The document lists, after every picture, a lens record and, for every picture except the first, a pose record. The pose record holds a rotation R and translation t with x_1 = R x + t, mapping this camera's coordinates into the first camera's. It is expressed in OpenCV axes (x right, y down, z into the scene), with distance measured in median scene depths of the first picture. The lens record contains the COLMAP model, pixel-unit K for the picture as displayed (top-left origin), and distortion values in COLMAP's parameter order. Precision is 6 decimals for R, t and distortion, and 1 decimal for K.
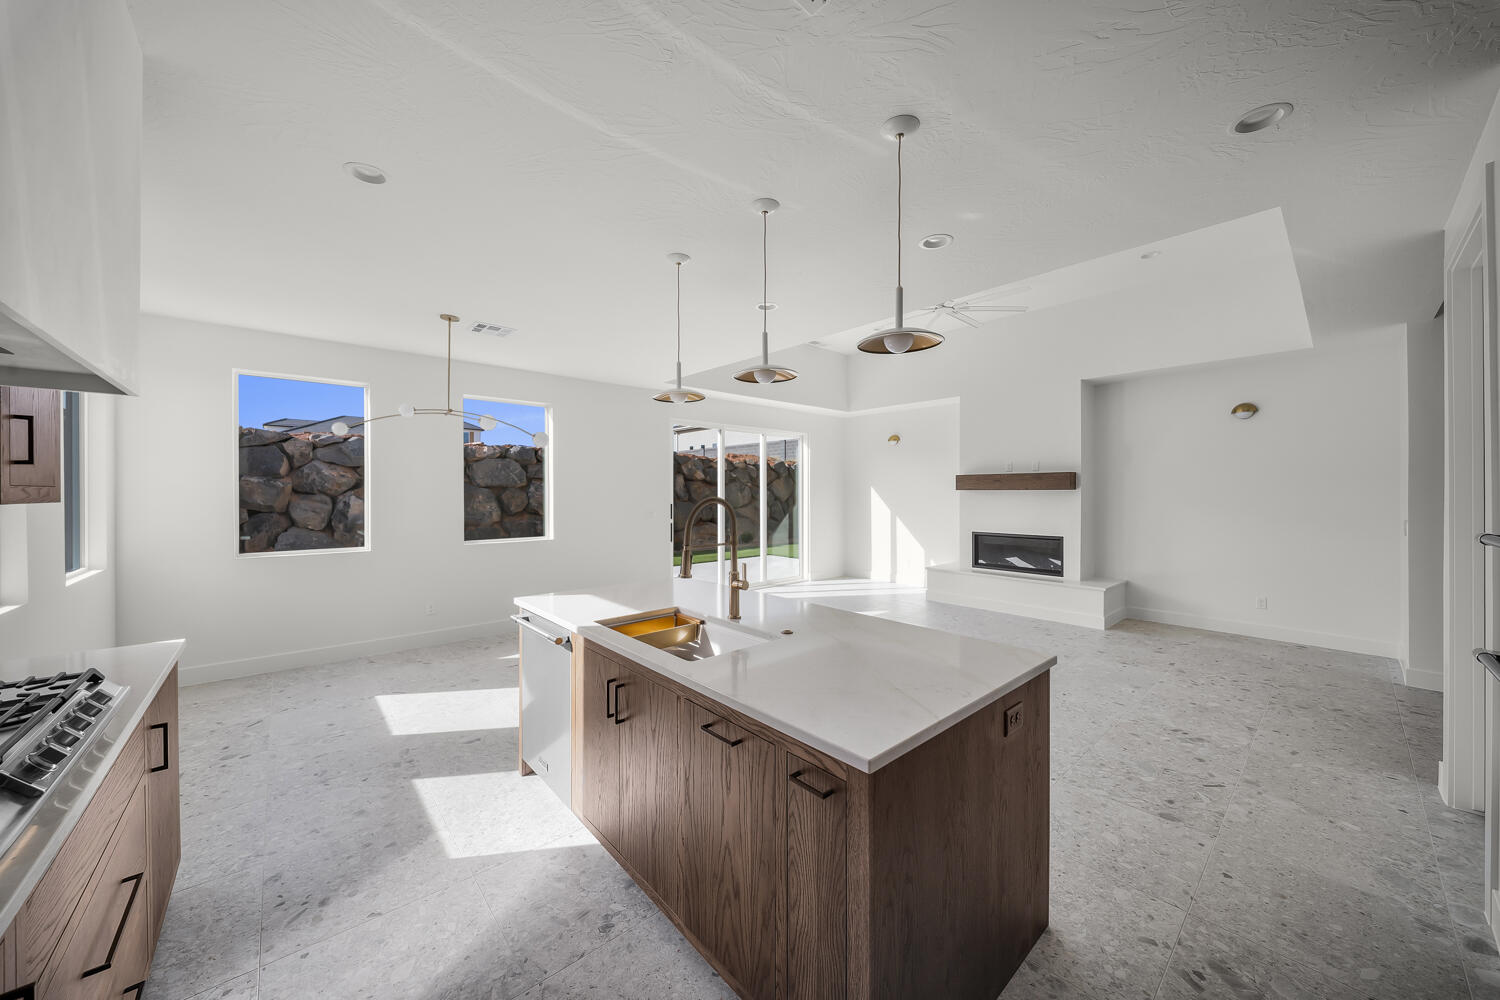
lens RADIAL K [[528.4, 0, 749.5], [0, 528.4, 490.7], [0, 0, 1]] dist [-0.001718, -0.003915]
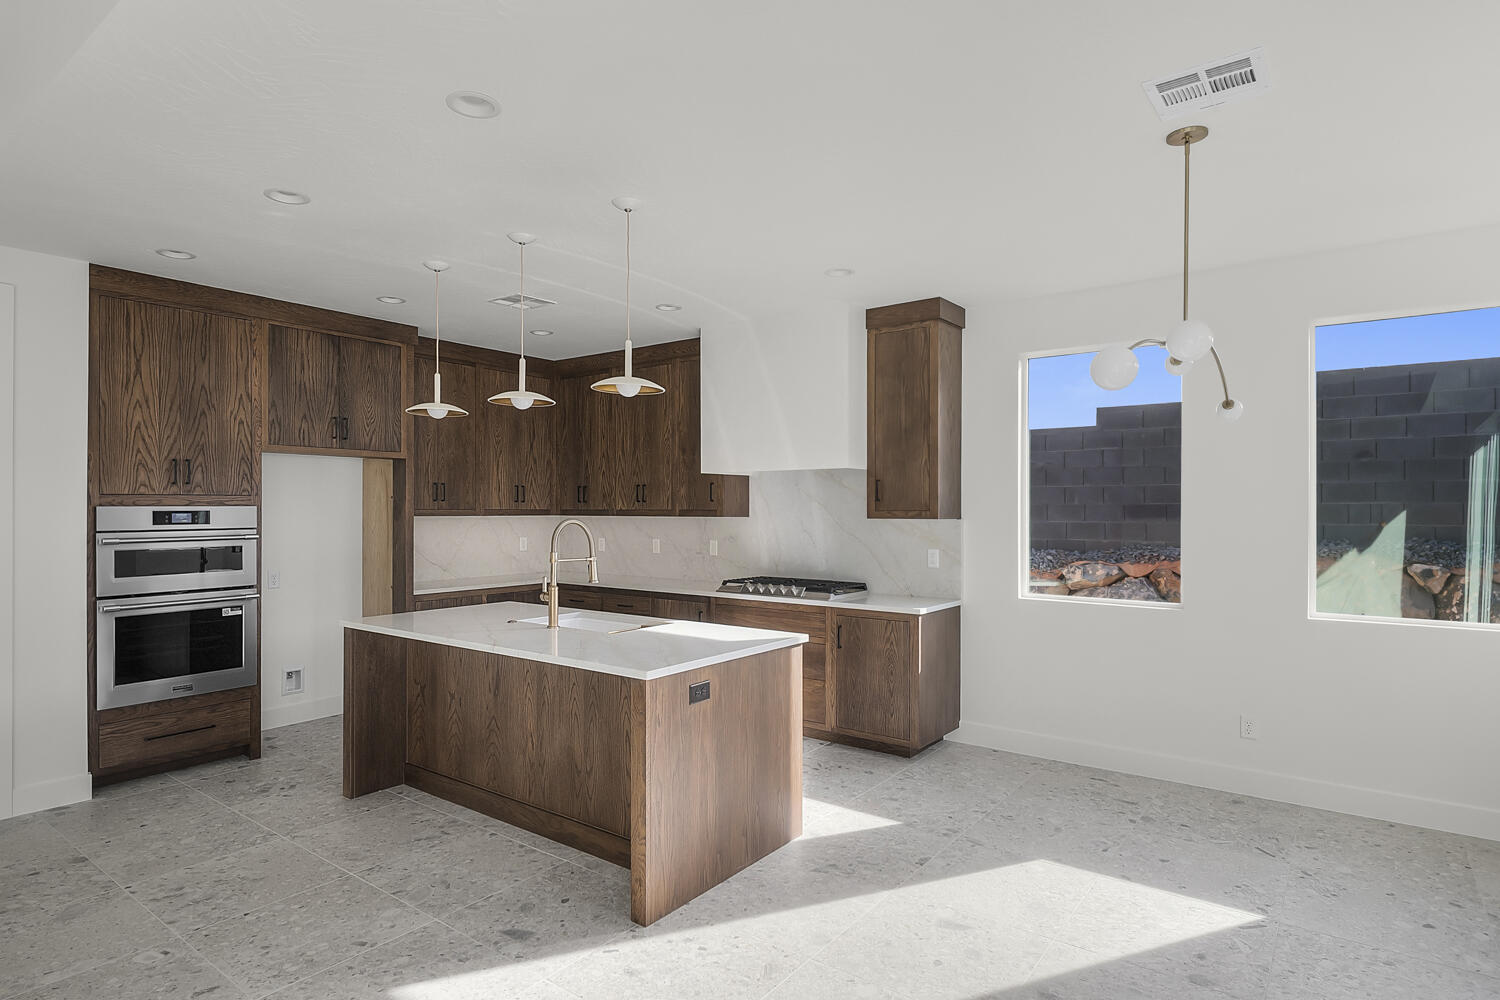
lens RADIAL K [[801.7, 0, 746.9], [0, 801.7, 506.3], [0, 0, 1]] dist [-0.000907, -0.004500]
pose [[-0.981093, -0.001798, -0.193529, -0.092725], [-0.000936, 0.999989, -0.004547, -0.007086], [0.193535, -0.004280, -0.981084, 2.484299]]
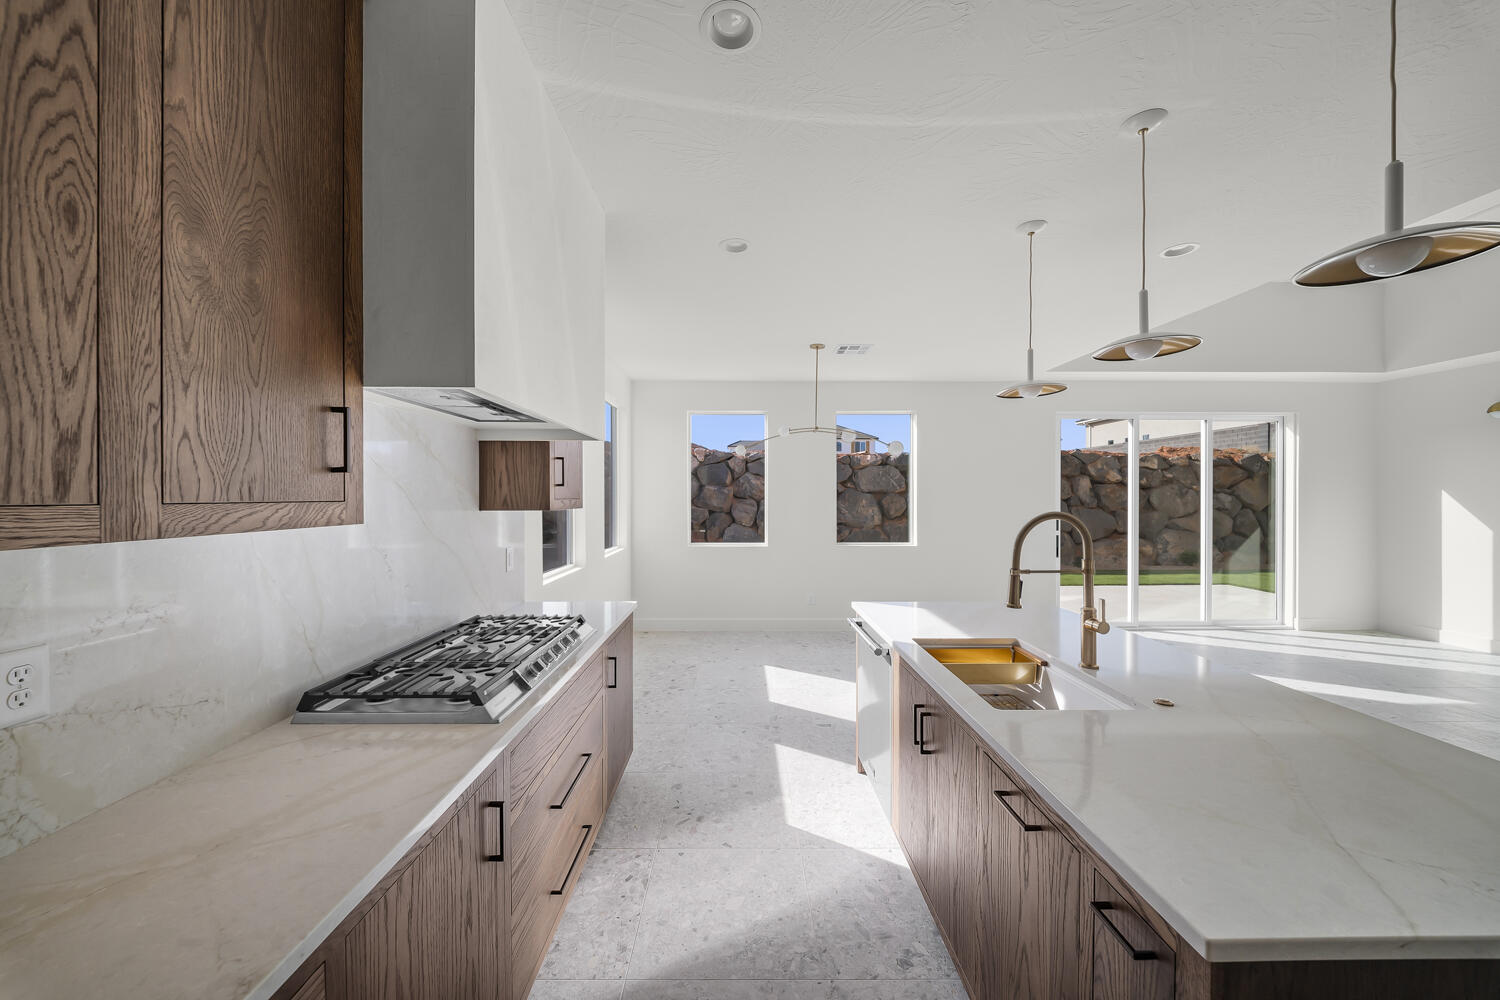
lens RADIAL K [[528.4, 0, 739.3], [0, 528.4, 496.0], [0, 0, 1]] dist [-0.001718, -0.003915]
pose [[0.747111, 0.000815, -0.664699, 0.096356], [0.001426, 0.999995, 0.002829, -0.013750], [0.664698, -0.003061, 0.747106, 0.065142]]
